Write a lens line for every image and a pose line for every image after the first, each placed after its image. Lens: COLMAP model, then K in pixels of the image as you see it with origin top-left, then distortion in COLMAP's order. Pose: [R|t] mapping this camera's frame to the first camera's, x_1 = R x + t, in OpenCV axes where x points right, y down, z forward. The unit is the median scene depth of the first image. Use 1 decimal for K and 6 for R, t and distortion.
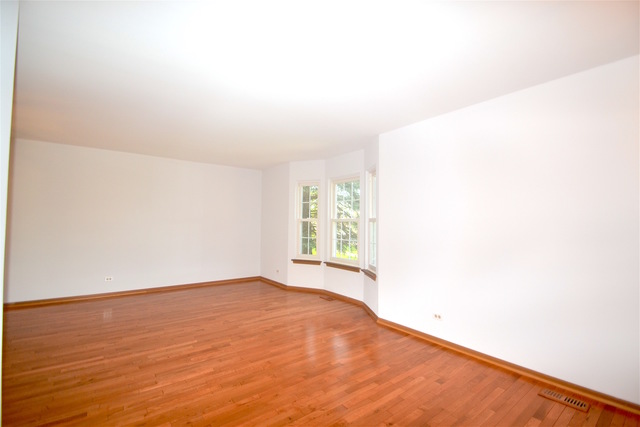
lens RADIAL K [[286.7, 0, 314.8], [0, 286.7, 215.1], [0, 0, 1]] dist [0.016716, -0.015608]
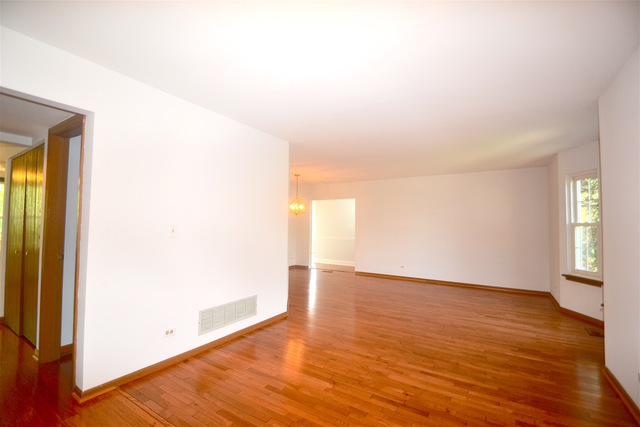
lens RADIAL K [[286.7, 0, 314.8], [0, 286.7, 215.1], [0, 0, 1]] dist [0.016716, -0.015608]
pose [[0.337752, -0.042739, -0.940264, 0.748498], [0.018568, 0.999077, -0.038743, 0.012893], [0.941052, -0.004373, 0.338234, 0.139997]]
